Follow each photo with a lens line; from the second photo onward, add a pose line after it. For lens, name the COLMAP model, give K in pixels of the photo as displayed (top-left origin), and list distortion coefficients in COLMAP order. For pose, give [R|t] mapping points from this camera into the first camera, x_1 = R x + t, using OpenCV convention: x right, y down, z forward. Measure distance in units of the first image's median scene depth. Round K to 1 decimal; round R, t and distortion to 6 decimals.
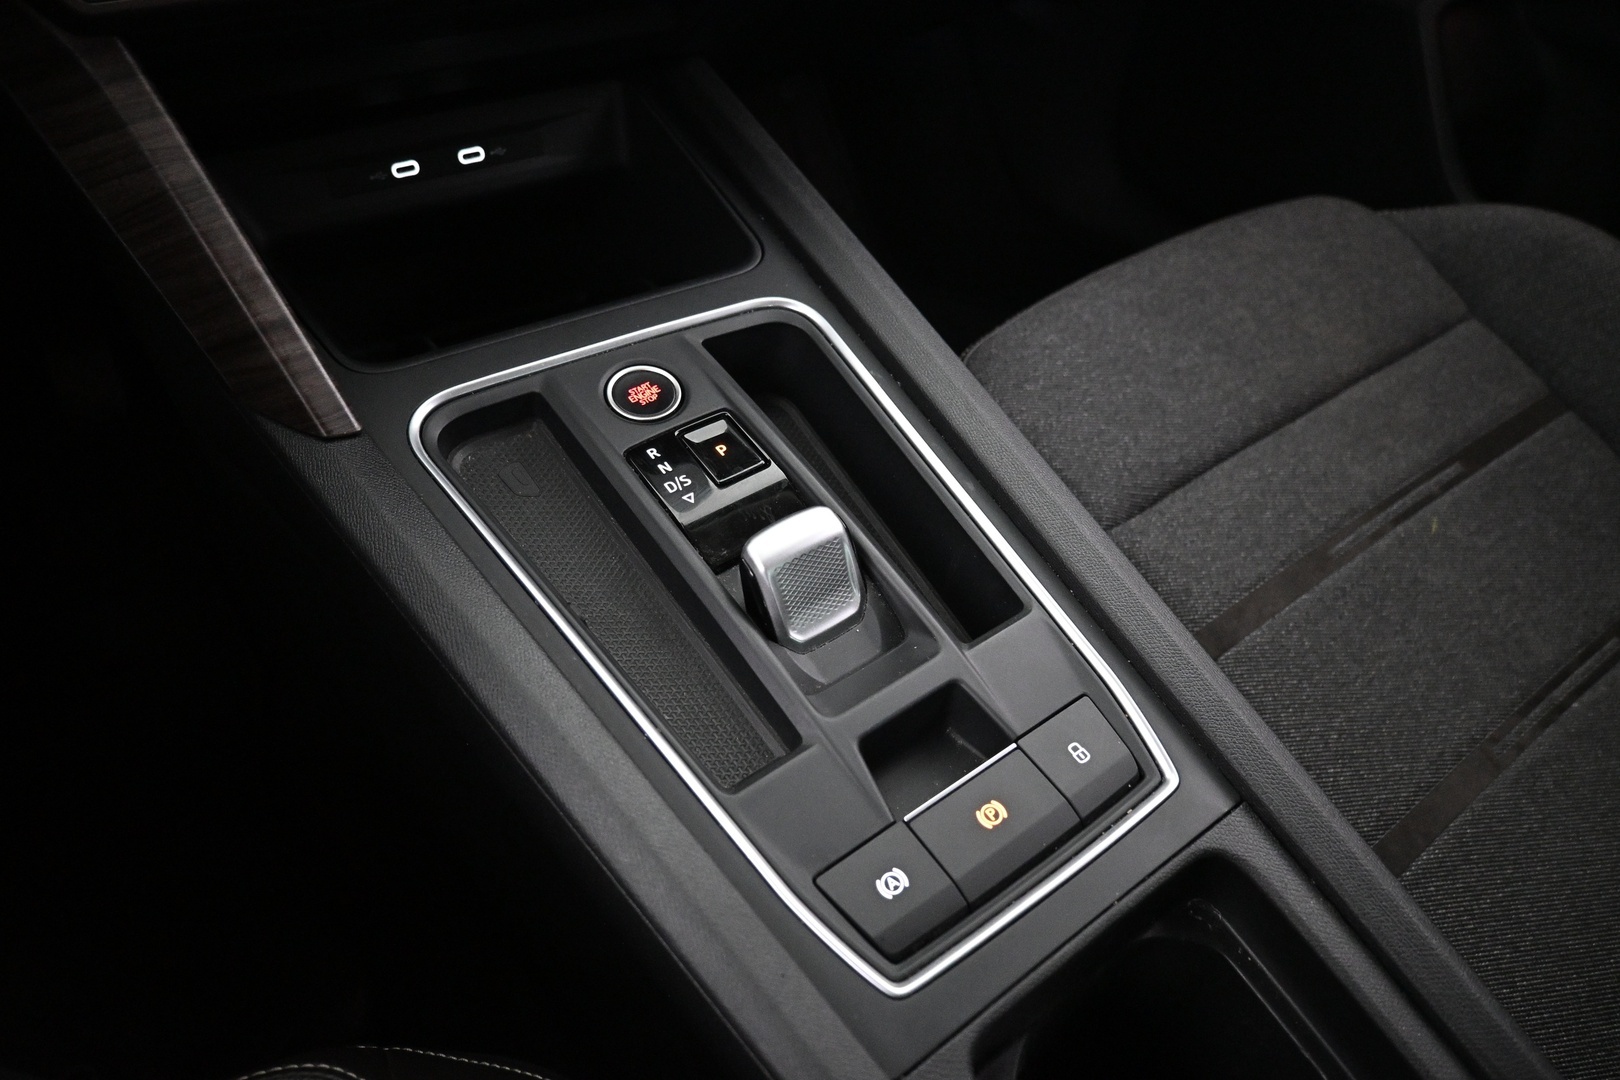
lens RADIAL K [[1099.7, 0, 810.0], [0, 1099.7, 540.0], [0, 0, 1]] dist [-0.011736, -0.002471]
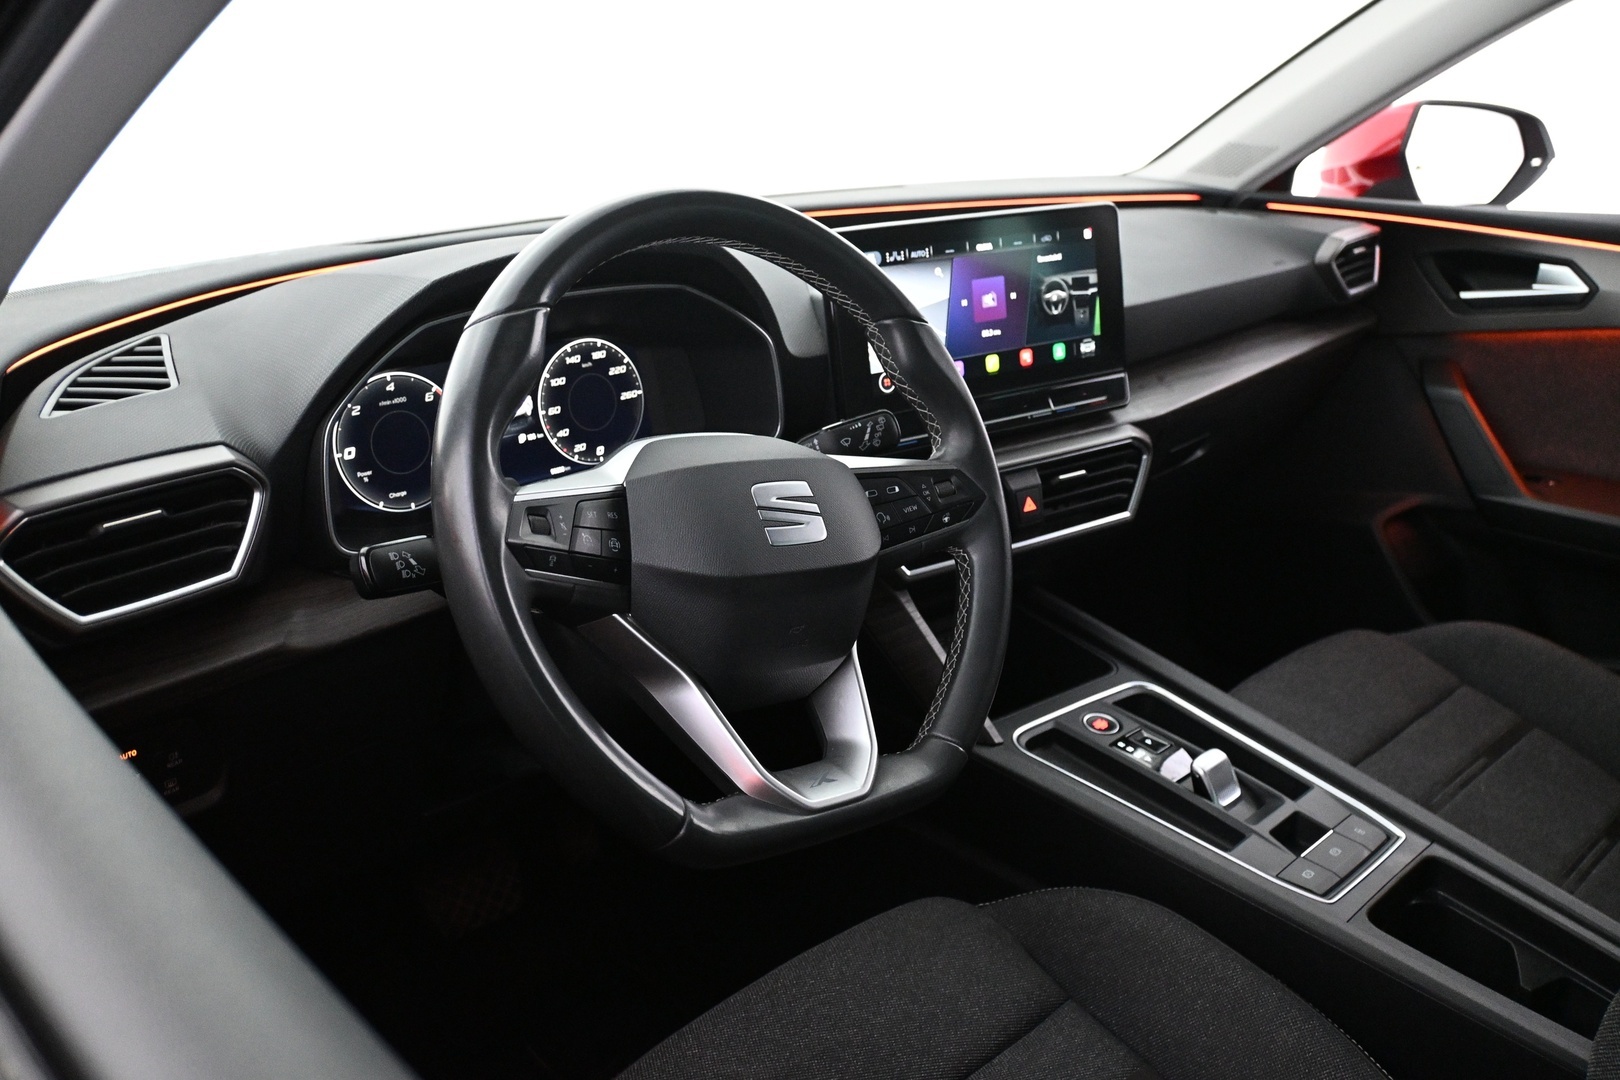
lens RADIAL K [[1500.3, 0, 810.0], [0, 1500.3, 540.0], [0, 0, 1]] dist [-0.007415, 0.001910]
pose [[0.985410, -0.091821, 0.143305, -0.791415], [0.147273, 0.882059, -0.447530, 0.553382], [-0.085311, 0.462105, 0.882712, -1.194981]]
